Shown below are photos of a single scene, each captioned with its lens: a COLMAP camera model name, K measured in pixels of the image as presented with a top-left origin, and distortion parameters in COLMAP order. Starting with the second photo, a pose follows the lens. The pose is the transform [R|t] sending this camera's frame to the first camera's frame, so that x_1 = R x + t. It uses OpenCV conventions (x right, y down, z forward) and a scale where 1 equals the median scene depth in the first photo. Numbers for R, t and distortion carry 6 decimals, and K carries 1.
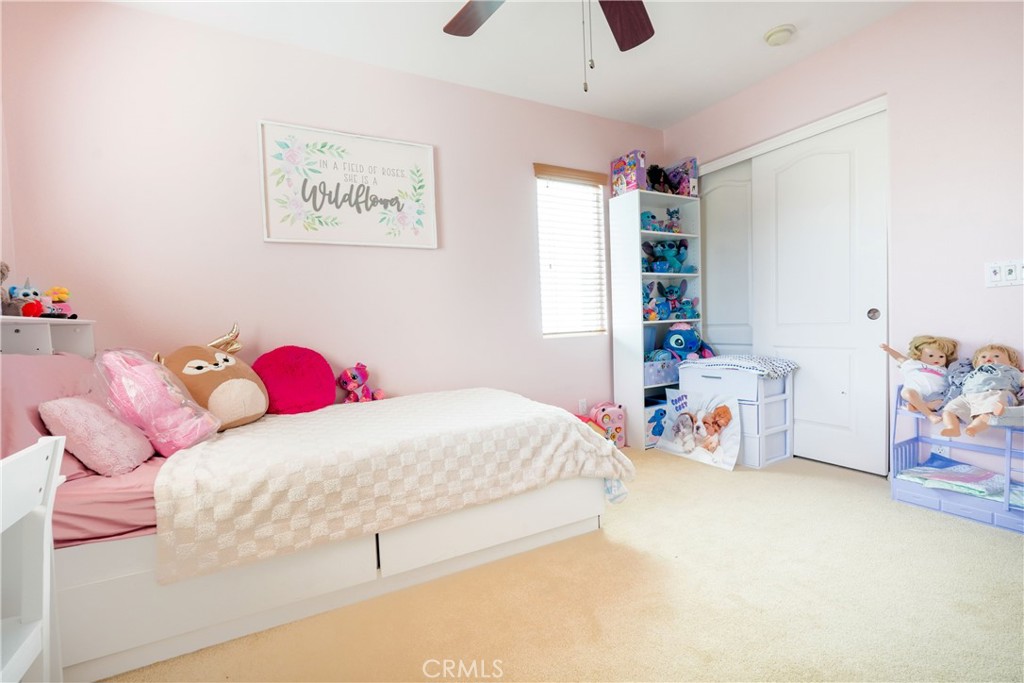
lens RADIAL K [[460.8, 0, 505.0], [0, 460.8, 337.8], [0, 0, 1]] dist [-0.004950, -0.000349]
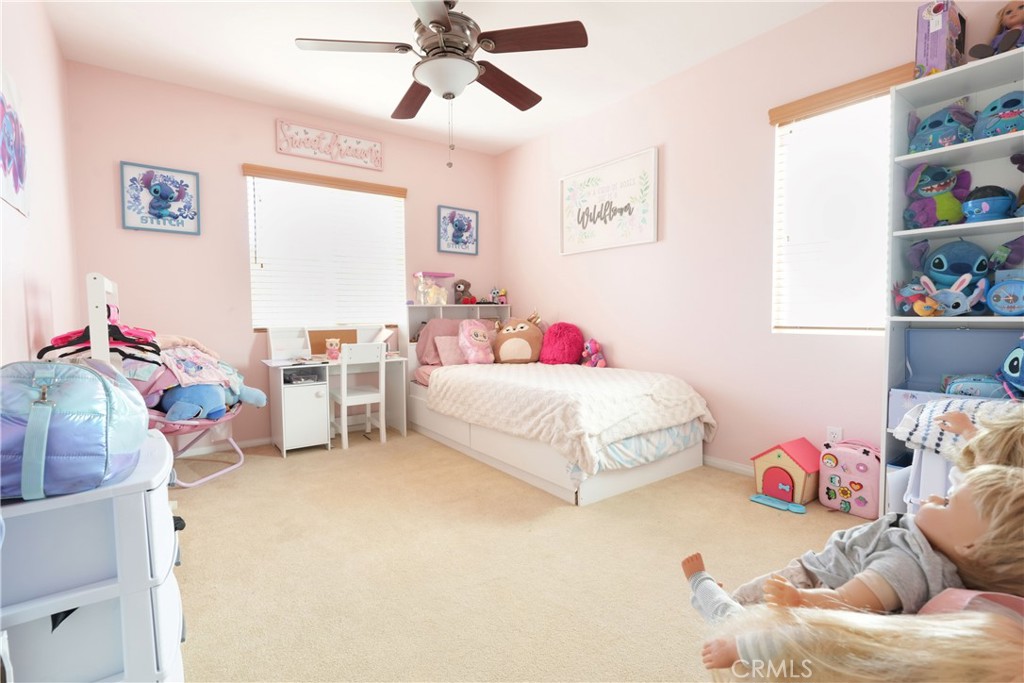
lens RADIAL K [[460.8, 0, 503.6], [0, 460.8, 341.6], [0, 0, 1]] dist [-0.004950, -0.000349]
pose [[0.156566, 0.097834, -0.982810, 0.967247], [-0.031324, 0.995073, 0.094065, -0.053732], [0.987171, 0.016059, 0.158859, 0.520539]]
